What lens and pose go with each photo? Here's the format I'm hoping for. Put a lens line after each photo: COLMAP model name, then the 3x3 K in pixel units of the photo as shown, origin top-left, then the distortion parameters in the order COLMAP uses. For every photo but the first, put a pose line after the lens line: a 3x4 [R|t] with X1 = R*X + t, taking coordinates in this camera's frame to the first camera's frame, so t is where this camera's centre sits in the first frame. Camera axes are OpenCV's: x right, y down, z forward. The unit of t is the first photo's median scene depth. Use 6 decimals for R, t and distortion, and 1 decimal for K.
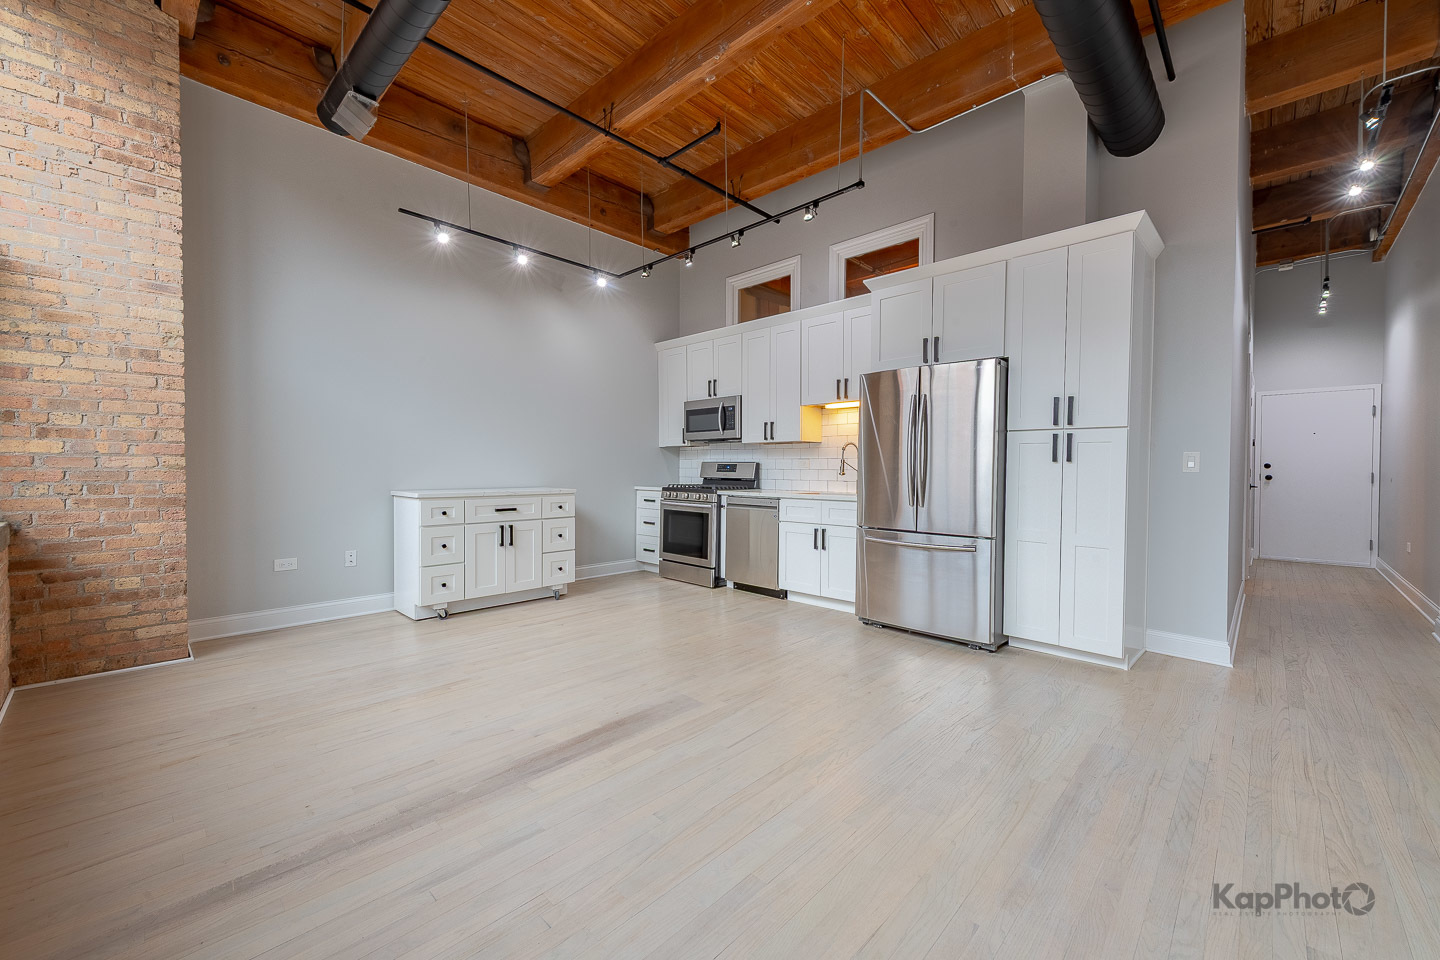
lens RADIAL K [[569.4, 0, 704.2], [0, 569.4, 478.7], [0, 0, 1]] dist [0.002839, -0.000308]
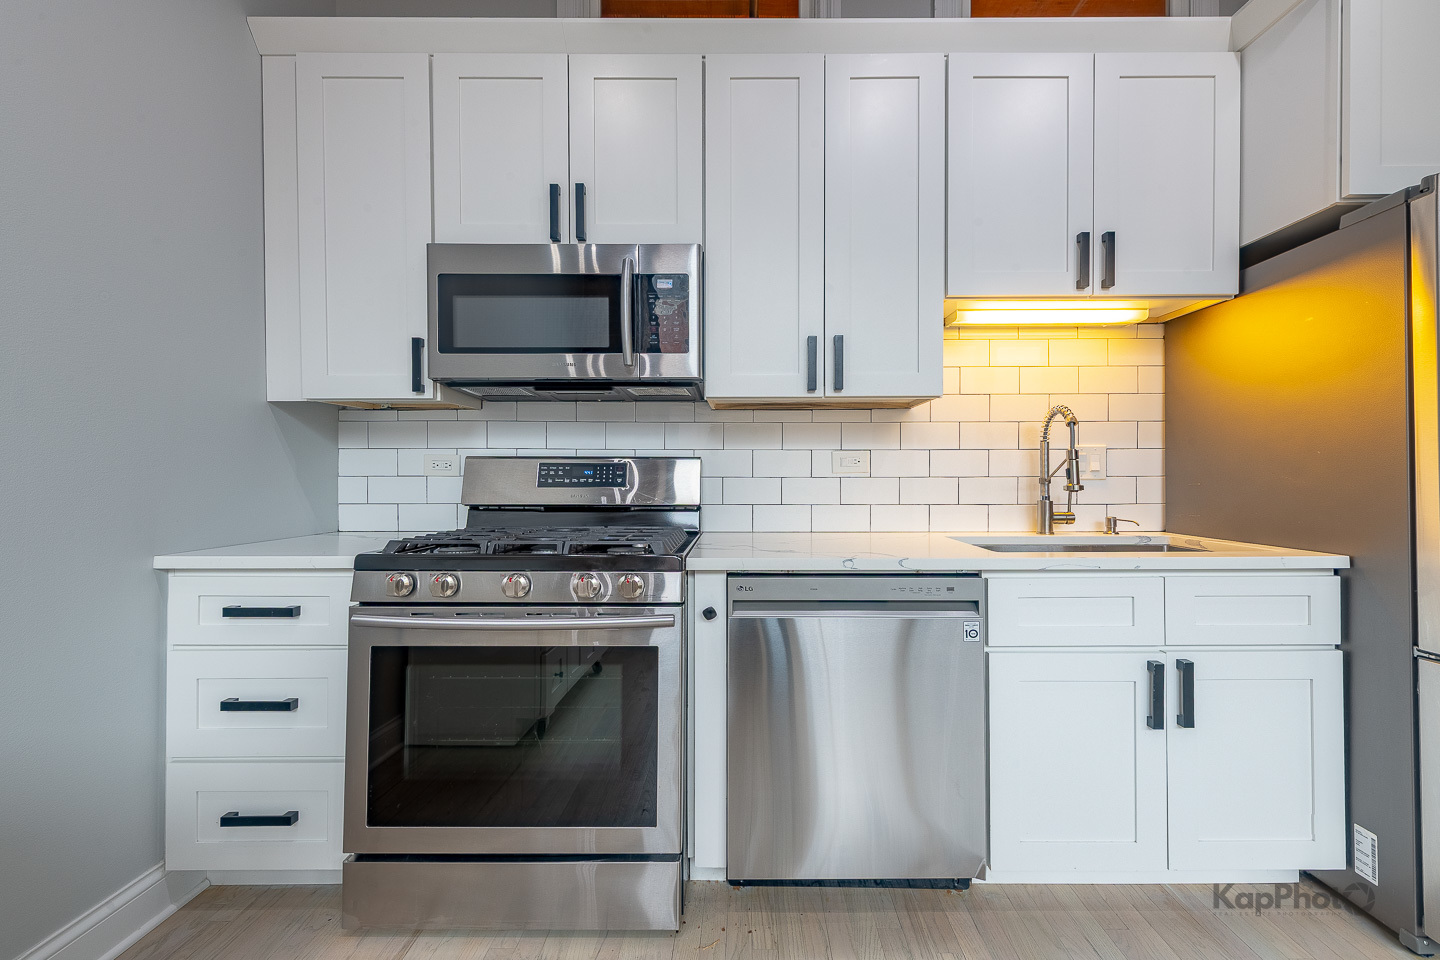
lens RADIAL K [[570.3, 0, 784.3], [0, 570.3, 476.6], [0, 0, 1]] dist [0.000966, 0.000017]
pose [[0.647691, -0.006086, 0.761879, -0.171411], [0.018682, 0.999794, -0.007896, -0.015951], [-0.761674, 0.019347, 0.647671, 0.856301]]
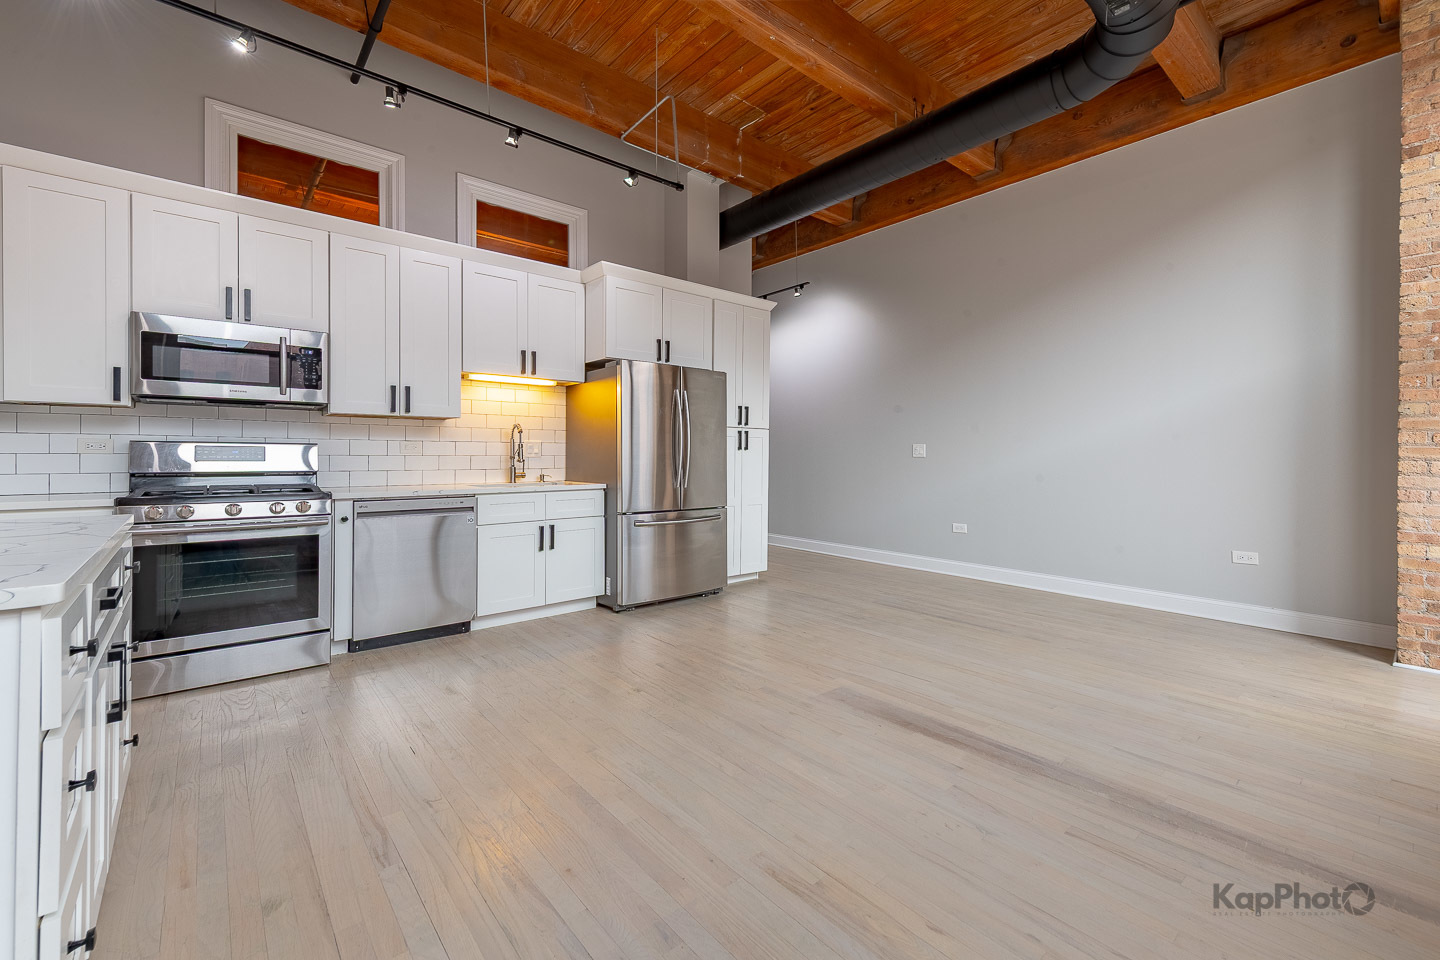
lens RADIAL K [[597.6, 0, 683.4], [0, 597.6, 454.7], [0, 0, 1]] dist [0.002809, -0.000016]
pose [[0.103972, -0.003440, 0.994574, -0.595811], [0.016113, 0.999869, 0.001774, -0.014506], [-0.994450, 0.015841, 0.104014, 0.633794]]
